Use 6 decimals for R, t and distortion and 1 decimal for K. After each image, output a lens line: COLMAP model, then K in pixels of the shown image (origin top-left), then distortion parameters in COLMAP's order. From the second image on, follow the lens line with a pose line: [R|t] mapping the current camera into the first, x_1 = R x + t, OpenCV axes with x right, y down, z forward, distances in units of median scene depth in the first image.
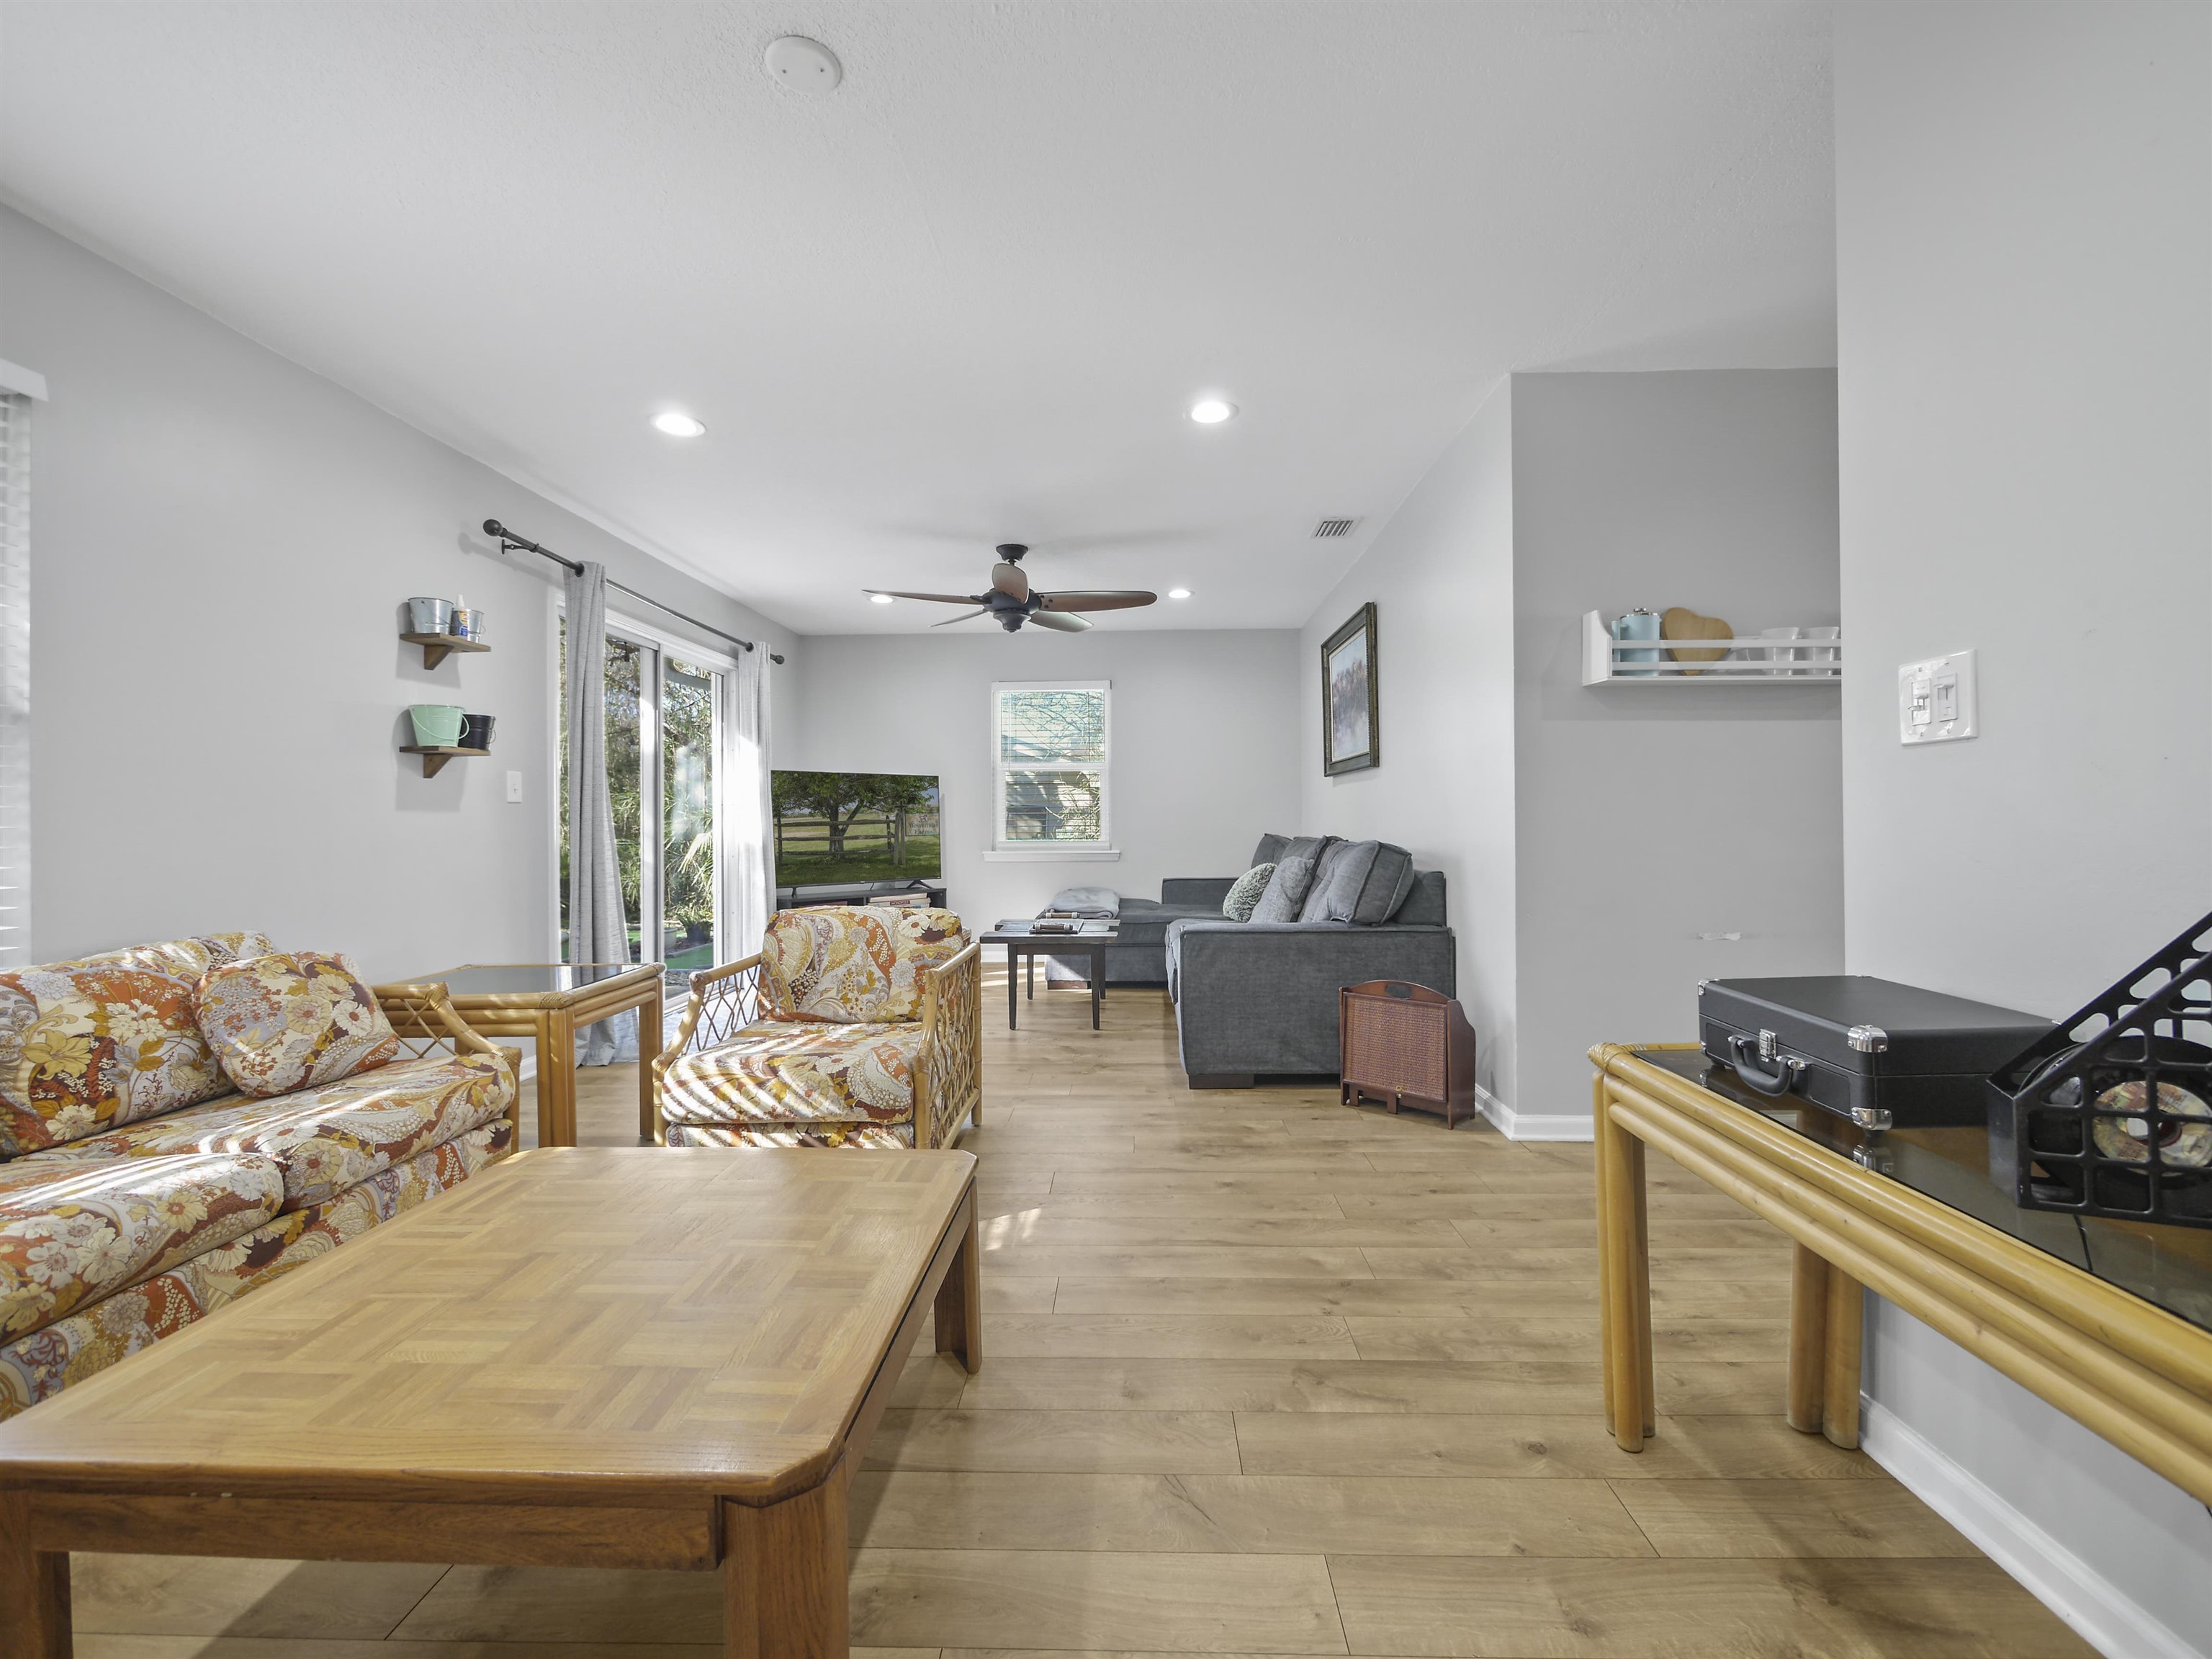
lens RADIAL K [[951.6, 0, 1113.5], [0, 951.6, 813.2], [0, 0, 1]] dist [-0.002562, -0.000251]
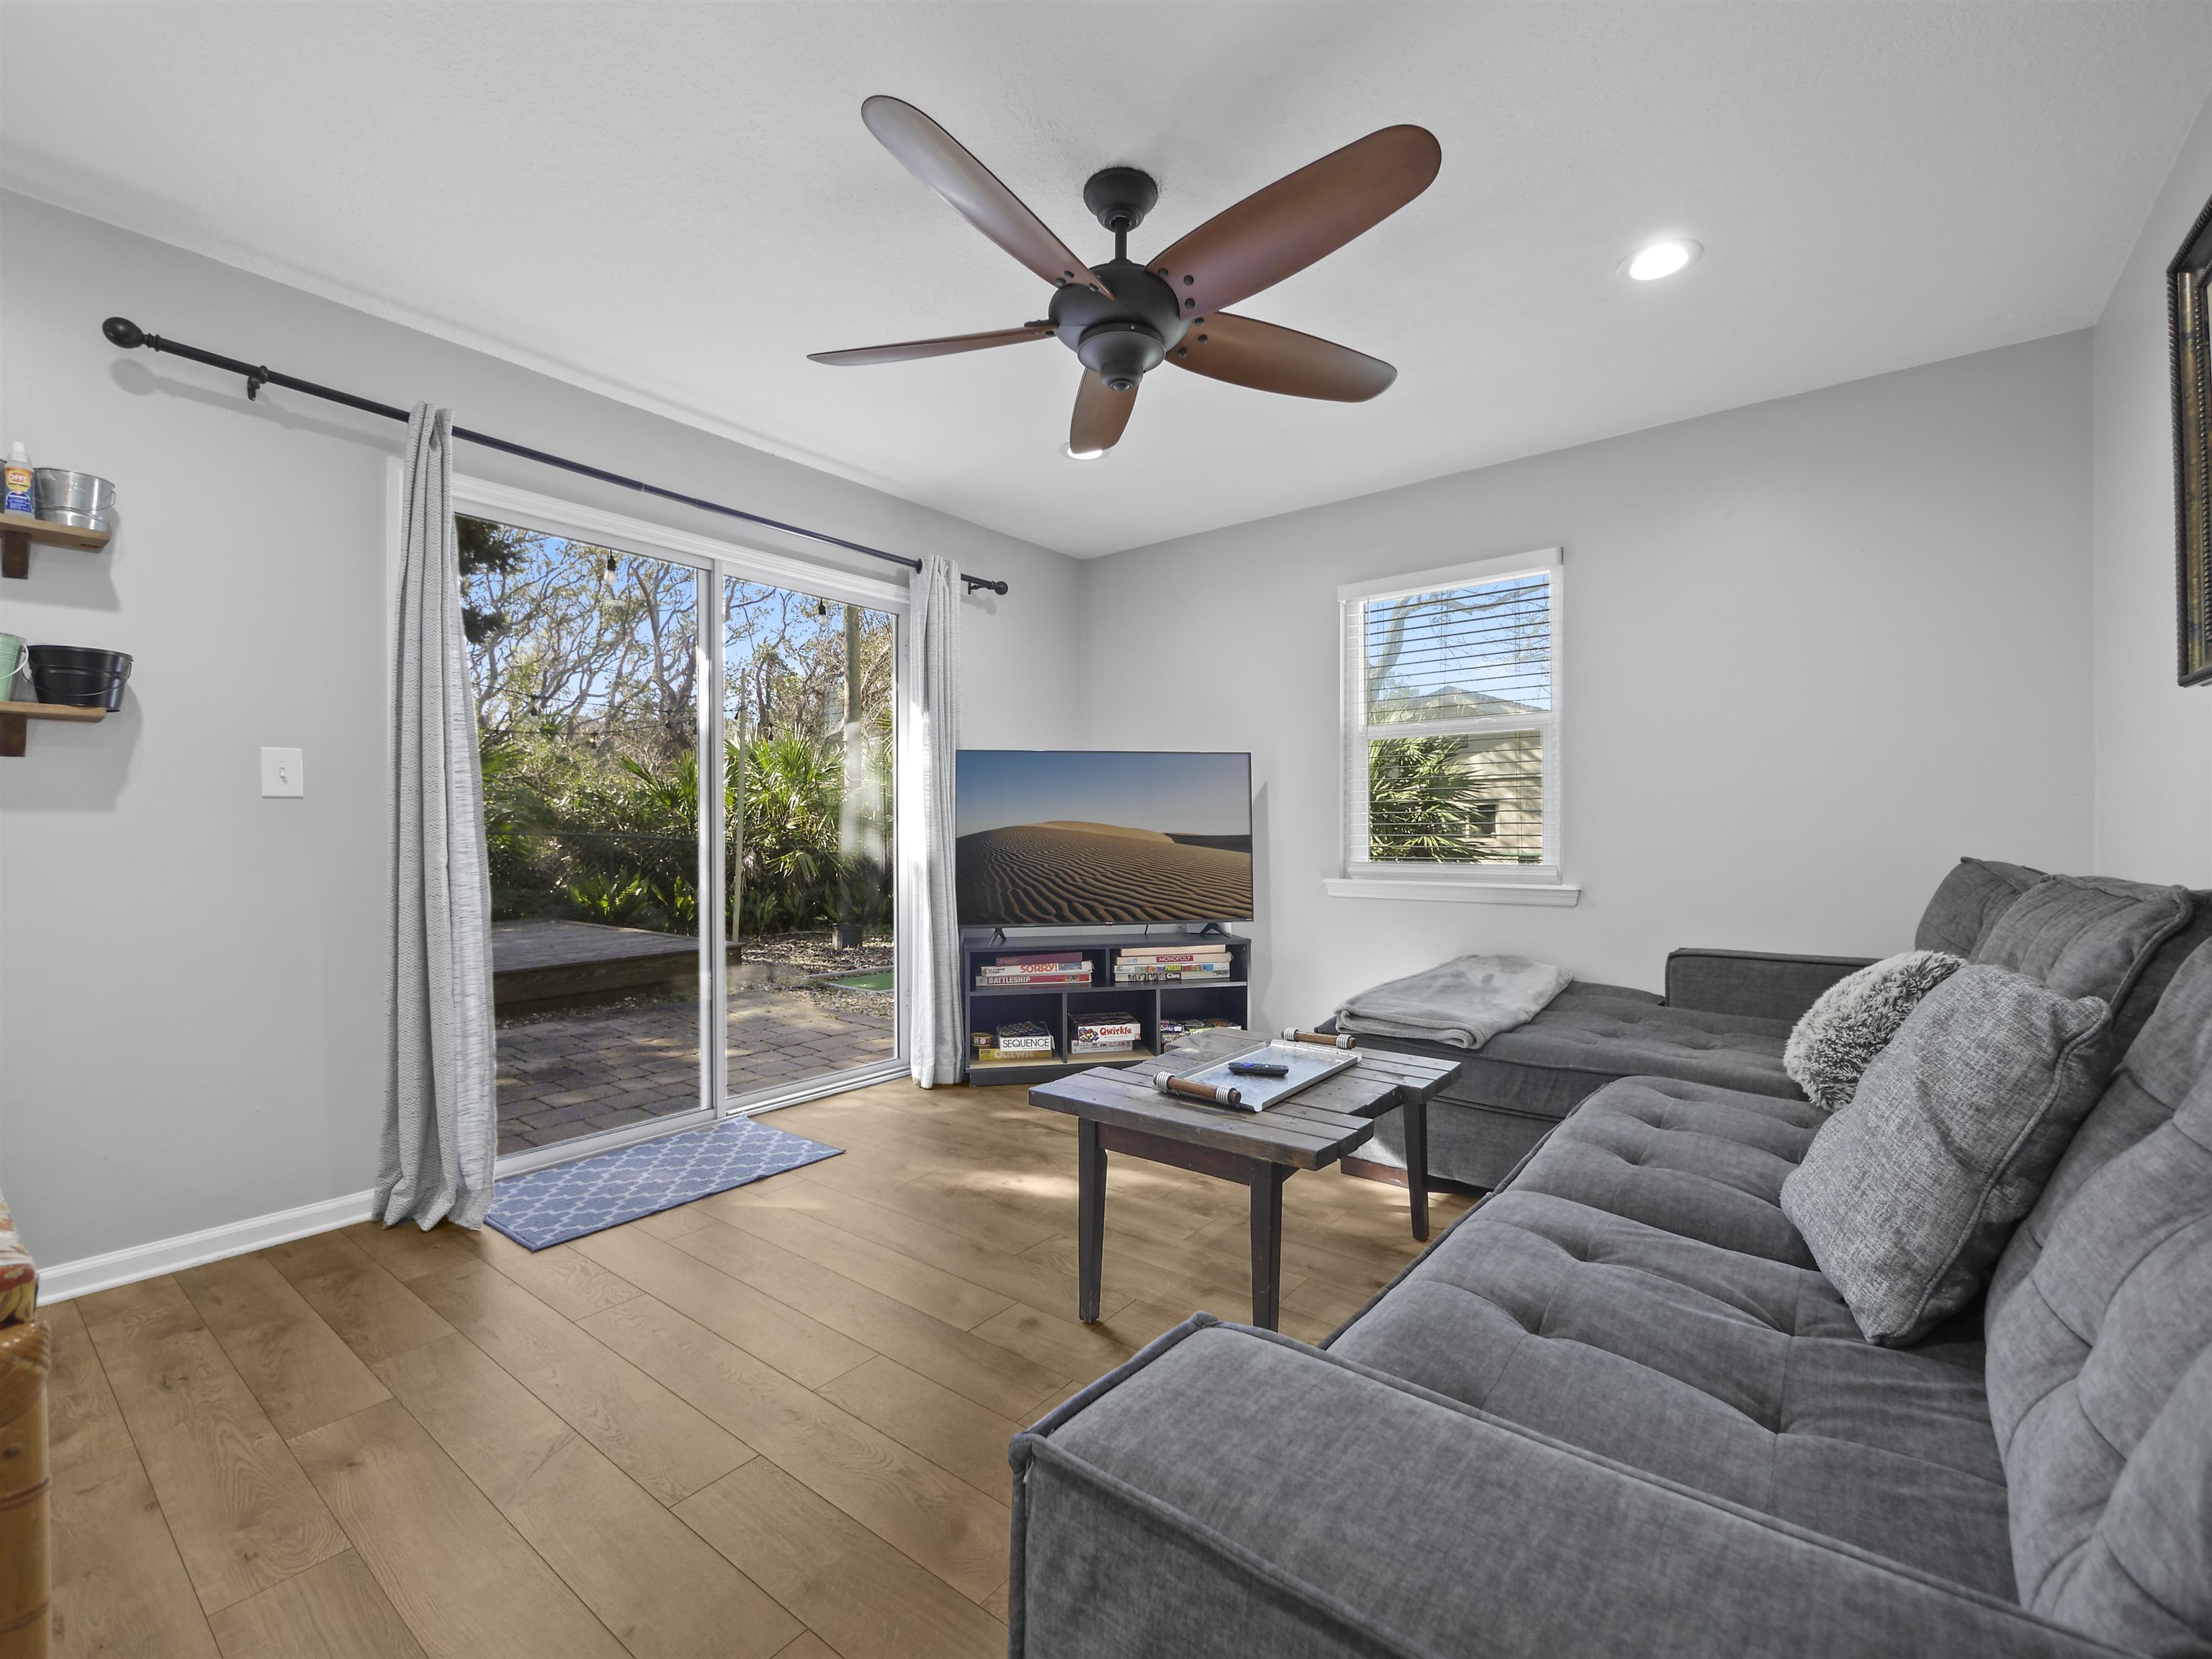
lens RADIAL K [[951.6, 0, 1113.5], [0, 951.6, 813.2], [0, 0, 1]] dist [-0.002562, -0.000251]
pose [[0.809551, -0.009378, -0.586975, 0.116769], [0.005130, 0.999947, -0.008901, 0.005667], [0.587028, 0.004194, 0.809556, 0.526087]]
